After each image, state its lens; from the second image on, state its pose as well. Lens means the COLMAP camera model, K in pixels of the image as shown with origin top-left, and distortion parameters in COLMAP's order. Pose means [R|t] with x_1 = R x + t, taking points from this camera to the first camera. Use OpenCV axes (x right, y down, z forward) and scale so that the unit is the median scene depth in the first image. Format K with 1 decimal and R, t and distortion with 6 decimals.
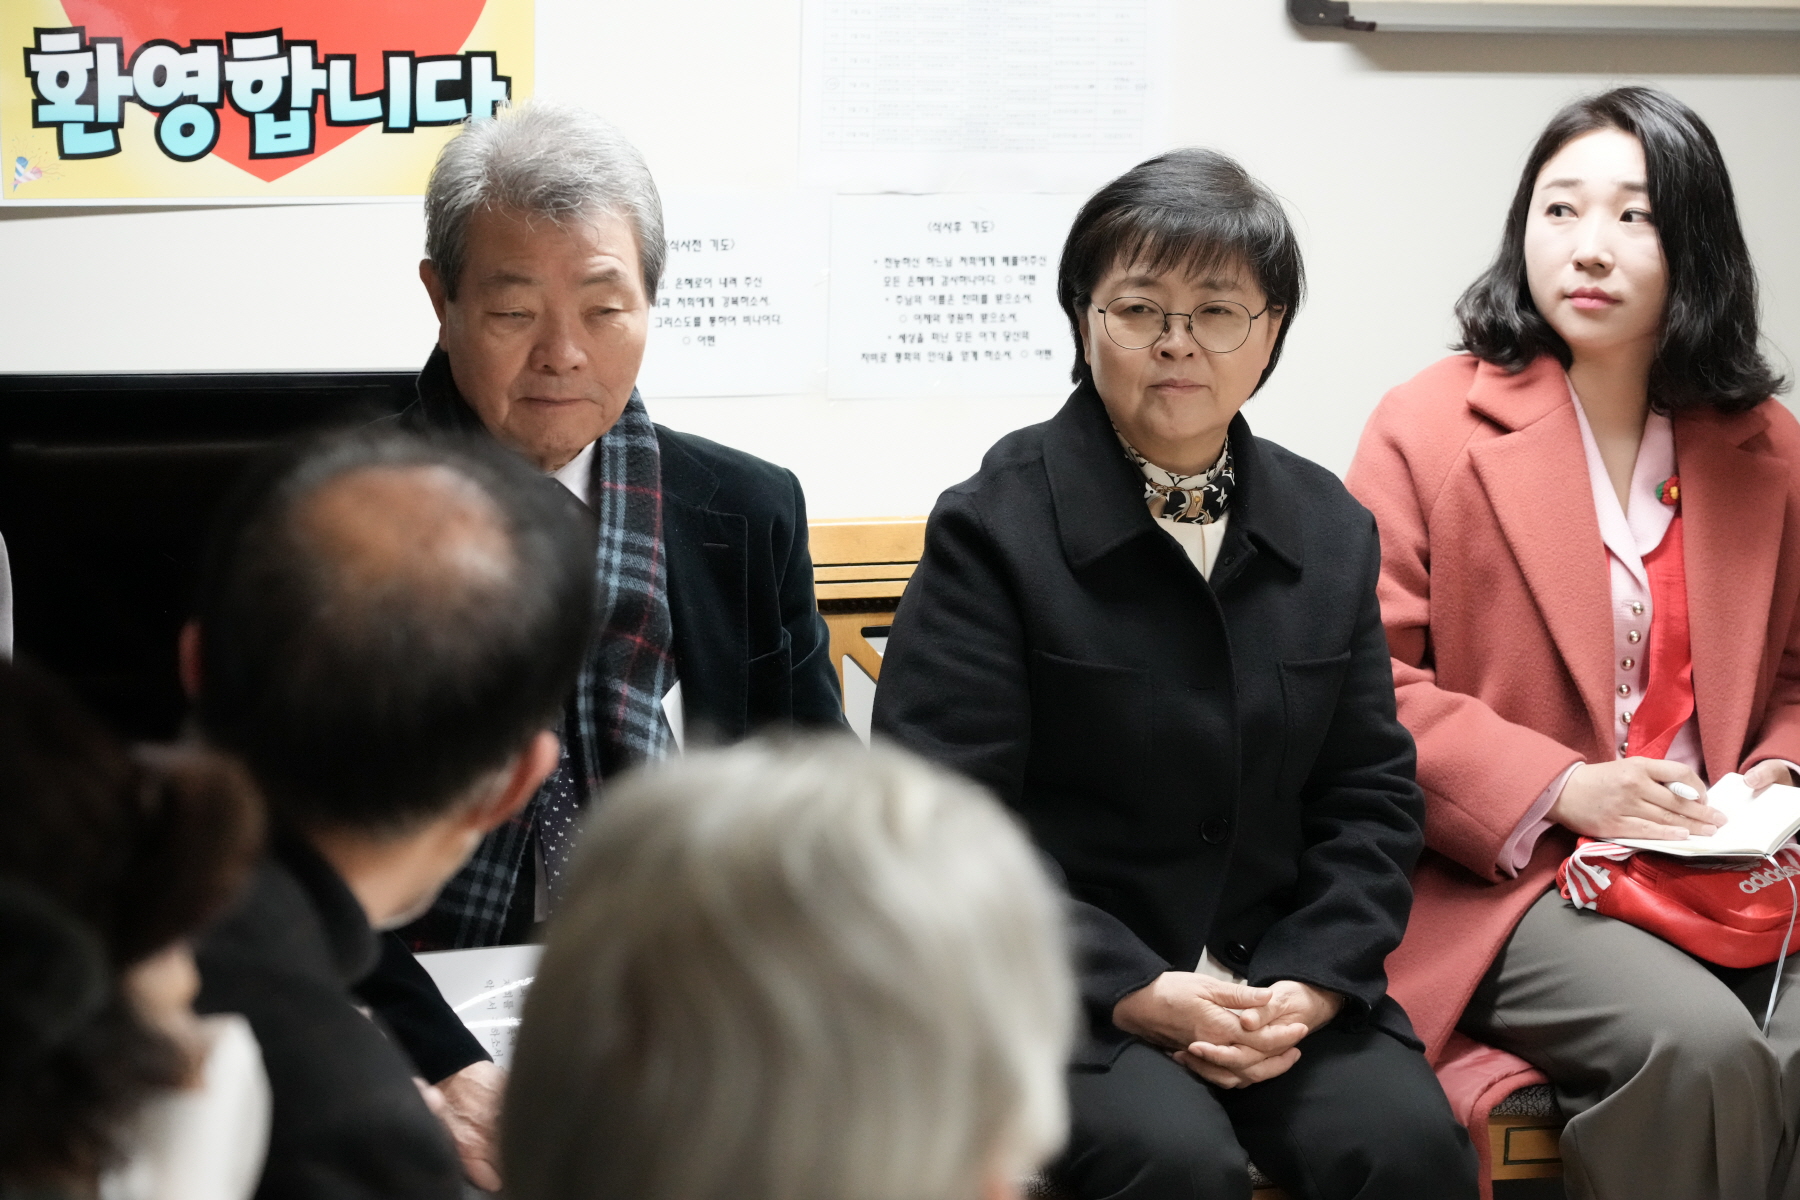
lens RADIAL K [[5546.2, 0, 914.9], [0, 5546.2, 590.4], [0, 0, 1]] dist [0.063948, 0.000000]
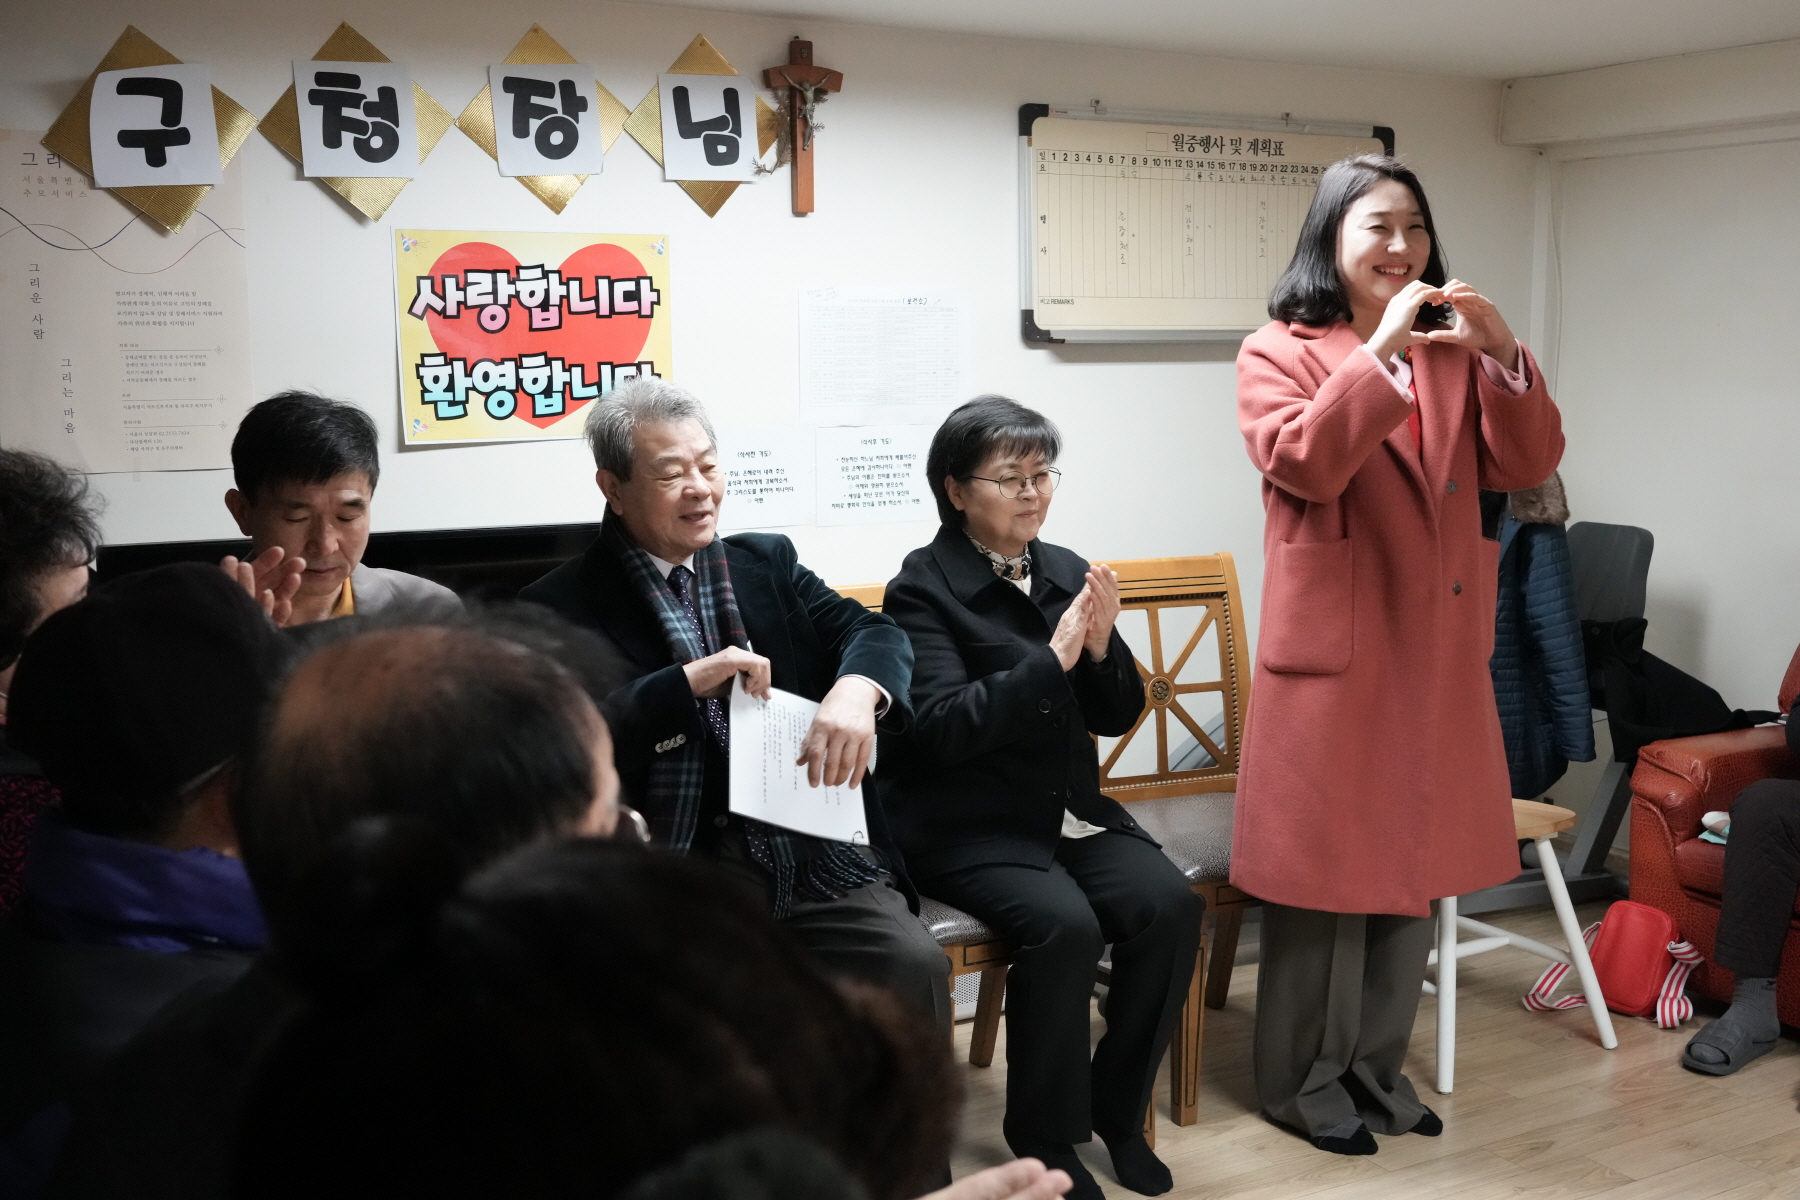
lens RADIAL K [[1899.1, 0, 914.9], [0, 1899.1, 568.3], [0, 0, 1]] dist [0.041085, 0.000000]
pose [[0.993652, -0.039041, 0.105503, -0.057154], [0.039694, 0.999203, -0.004096, -0.015168], [-0.105259, 0.008258, 0.994411, 0.303604]]
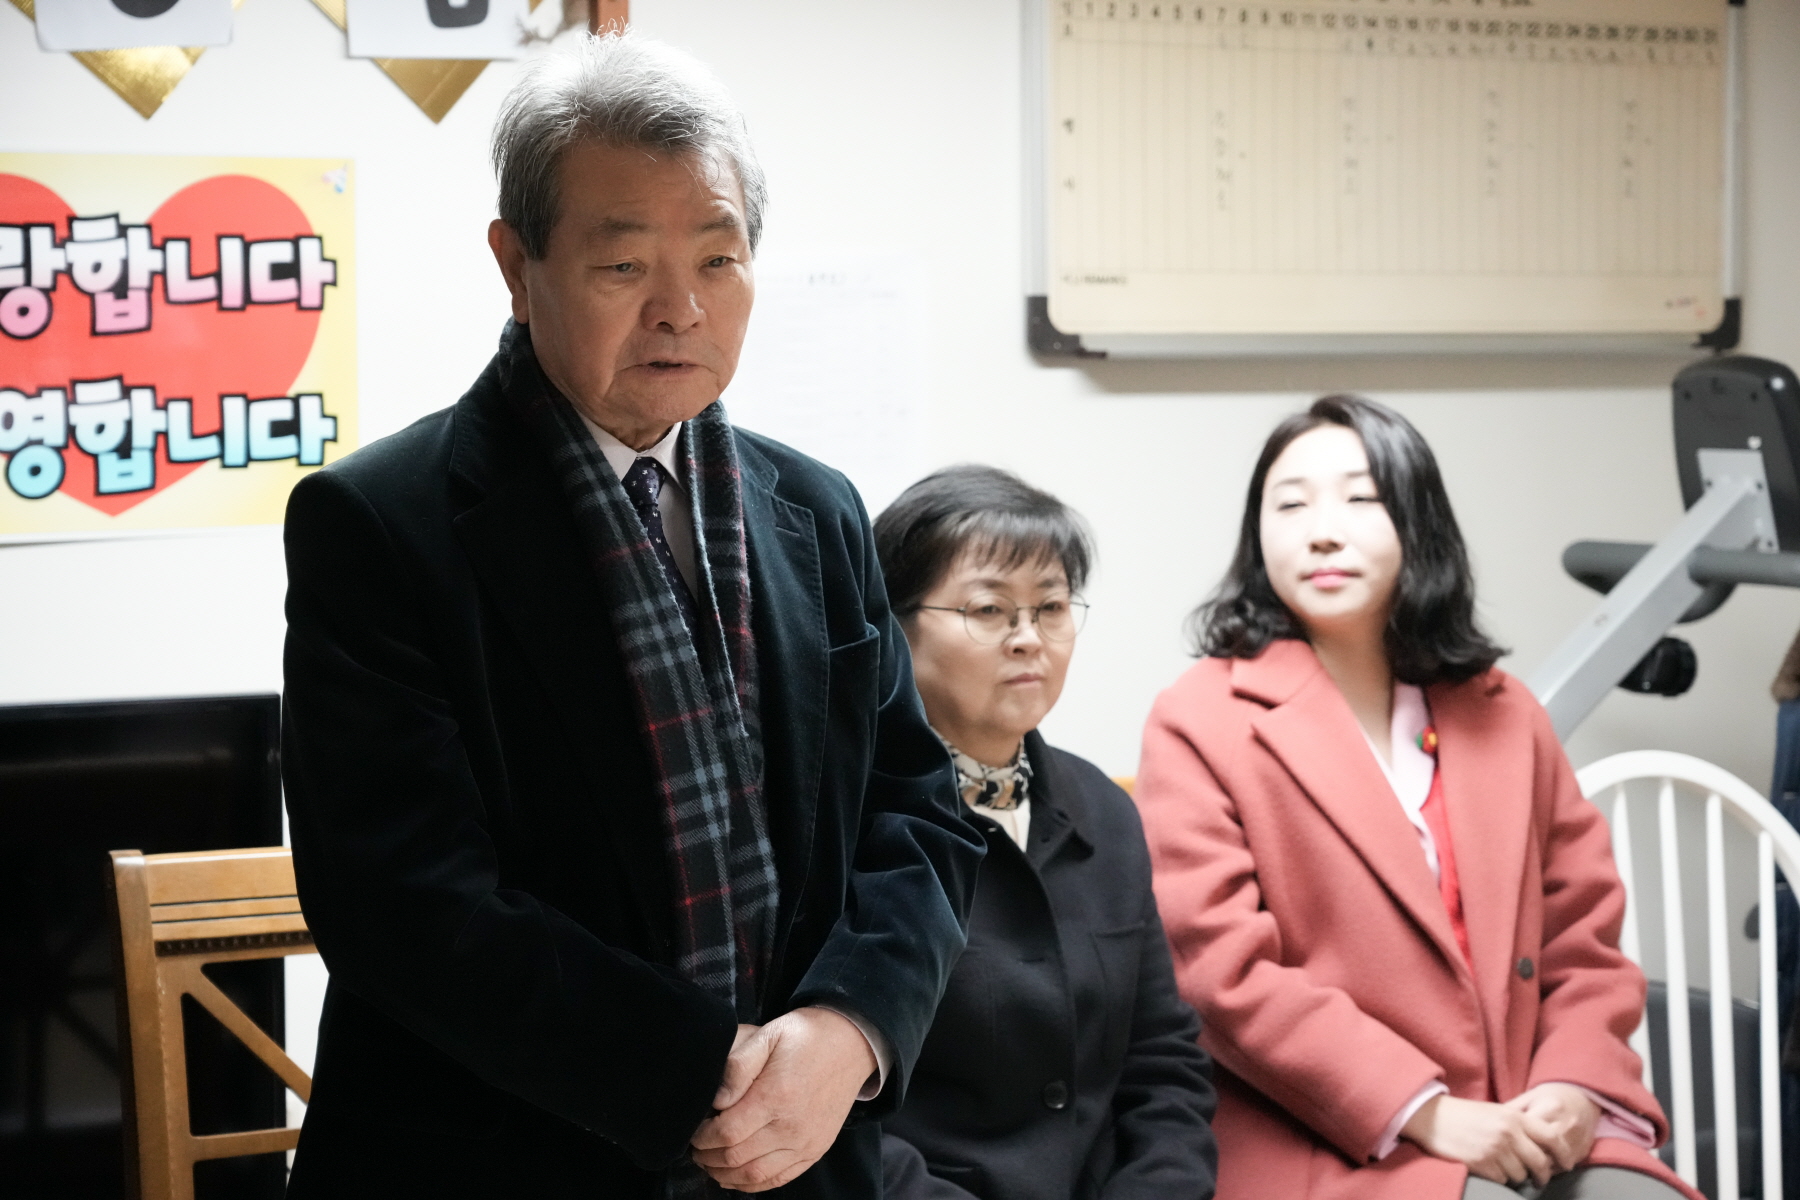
lens RADIAL K [[4074.9, 0, 961.3], [0, 4074.9, 587.7], [0, 0, 1]] dist [0.089189, 0.000000]
pose [[0.993600, -0.026733, 0.109751, -0.040624], [0.032363, 0.998233, -0.049840, -0.015329], [-0.108224, 0.053073, 0.992709, 0.199163]]
